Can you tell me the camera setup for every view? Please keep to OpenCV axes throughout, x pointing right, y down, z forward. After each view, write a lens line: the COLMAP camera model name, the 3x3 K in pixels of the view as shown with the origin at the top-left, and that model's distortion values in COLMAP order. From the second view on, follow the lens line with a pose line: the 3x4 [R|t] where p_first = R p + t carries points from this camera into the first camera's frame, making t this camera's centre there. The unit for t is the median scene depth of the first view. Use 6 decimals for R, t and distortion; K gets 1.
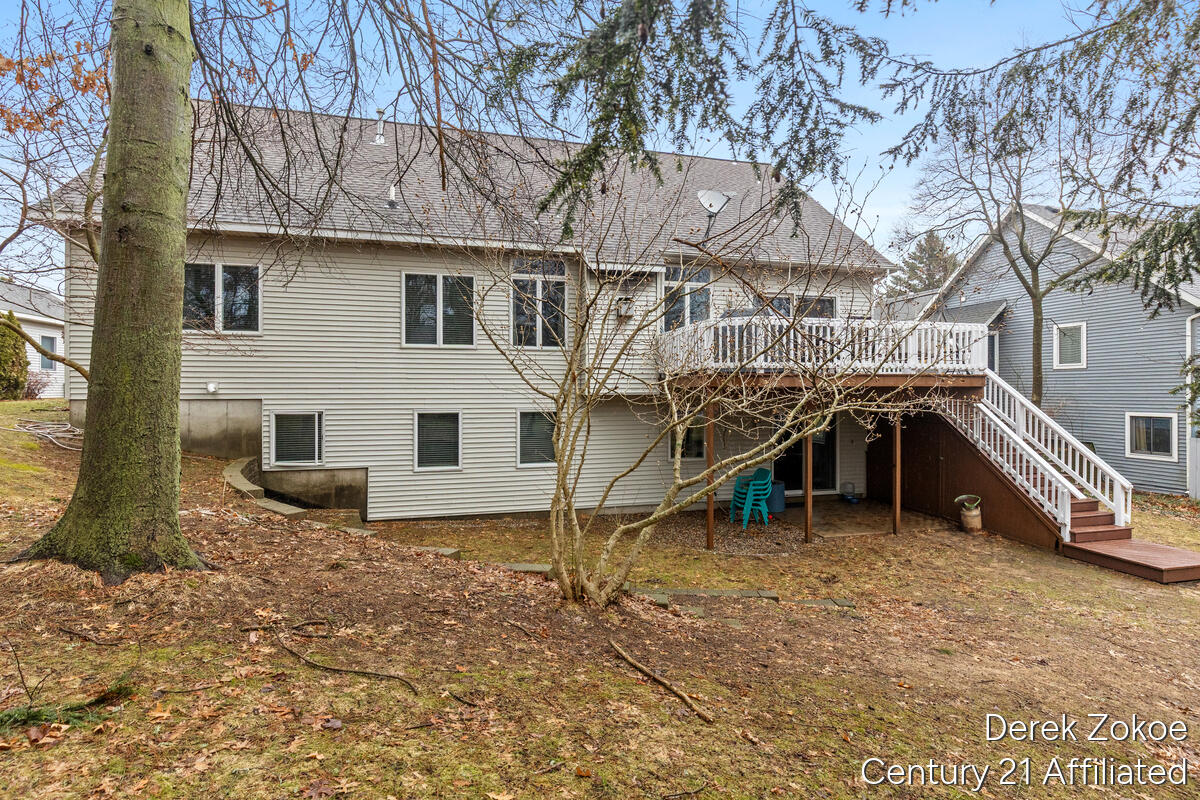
lens RADIAL K [[543.3, 0, 603.6], [0, 543.3, 391.5], [0, 0, 1]] dist [-0.004620, -0.000183]
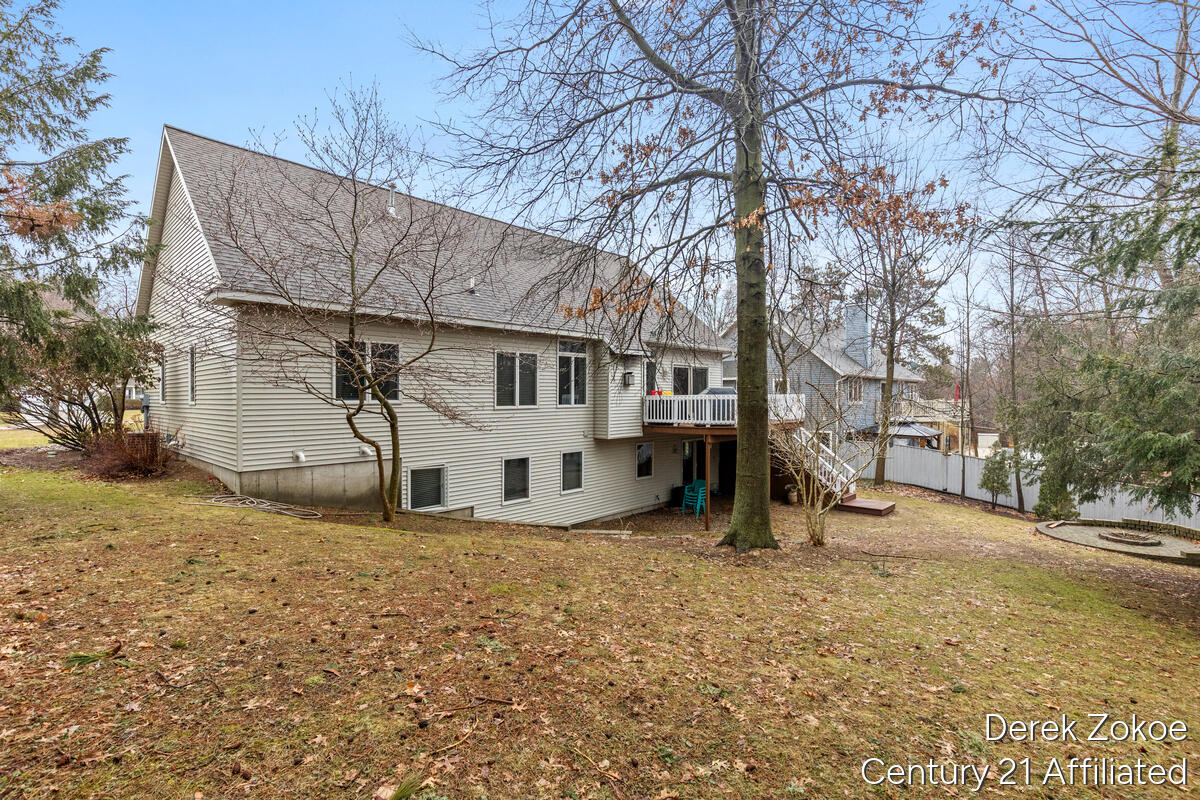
lens RADIAL K [[543.3, 0, 603.4], [0, 543.3, 401.0], [0, 0, 1]] dist [-0.004620, -0.000183]
pose [[0.842841, -0.008253, 0.538100, -0.823704], [0.004804, 0.999958, 0.007811, -0.107378], [-0.538142, -0.003998, 0.842845, -0.212388]]
